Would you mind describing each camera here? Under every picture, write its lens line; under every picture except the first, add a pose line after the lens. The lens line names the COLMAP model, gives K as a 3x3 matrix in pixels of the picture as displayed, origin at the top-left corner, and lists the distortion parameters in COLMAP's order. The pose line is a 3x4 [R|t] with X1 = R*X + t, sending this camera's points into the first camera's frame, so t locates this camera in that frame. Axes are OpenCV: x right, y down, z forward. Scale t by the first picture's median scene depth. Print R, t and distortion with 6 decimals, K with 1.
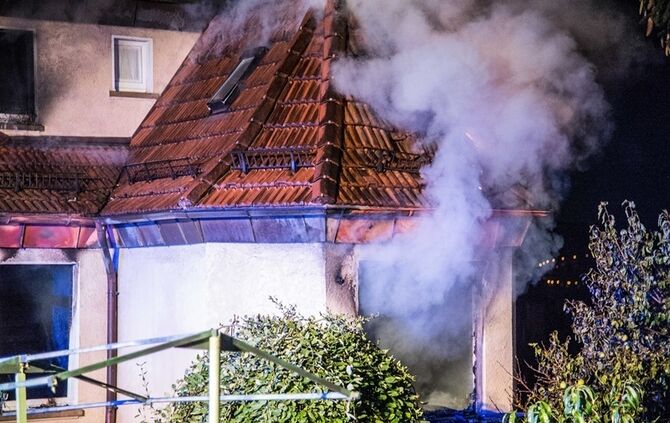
lens RADIAL K [[1874.3, 0, 328.4], [0, 1874.3, 223.2], [0, 0, 1]] dist [1.053353, 0.000000]
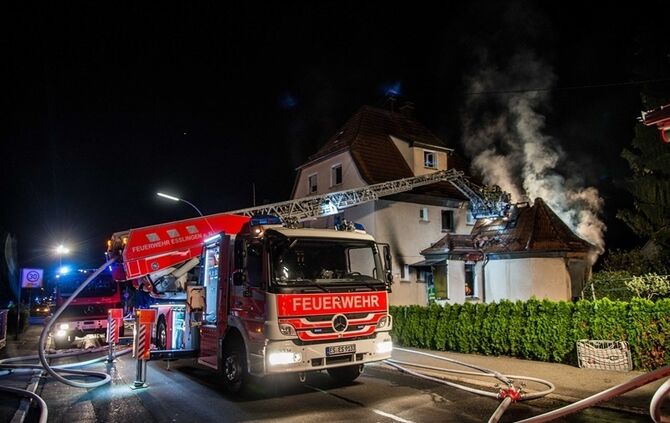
lens RADIAL K [[467.7, 0, 331.1], [0, 467.7, 225.2], [0, 0, 1]] dist [-0.109382, 0.062523]
pose [[0.994879, 0.011073, 0.100463, -0.638539], [-0.002506, 0.996378, -0.085002, 0.026877], [-0.101040, 0.084315, 0.991303, 0.004362]]
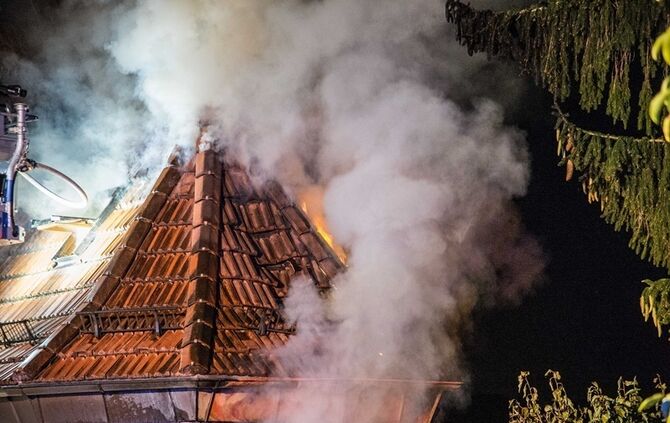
lens RADIAL K [[2223.0, 0, 328.0], [0, 2223.0, 236.5], [0, 0, 1]] dist [1.419923, 0.000000]
pose [[0.998376, -0.000185, 0.056961, -0.000018], [0.004220, 0.997487, -0.070727, -0.000491], [-0.056805, 0.070852, 0.995868, 0.004802]]
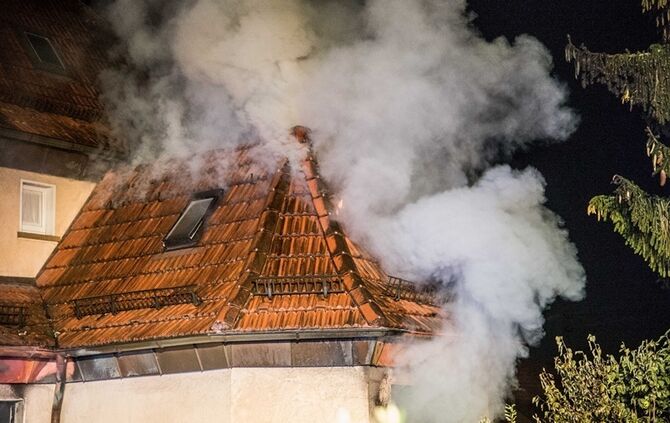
lens RADIAL K [[1324.6, 0, 336.3], [0, 1324.6, 228.6], [0, 0, 1]] dist [0.571983, 0.000000]
pose [[0.914034, 0.050754, 0.402449, -0.310740], [0.003688, 0.991061, -0.133362, 0.032768], [-0.405620, 0.123382, 0.905676, 0.335354]]
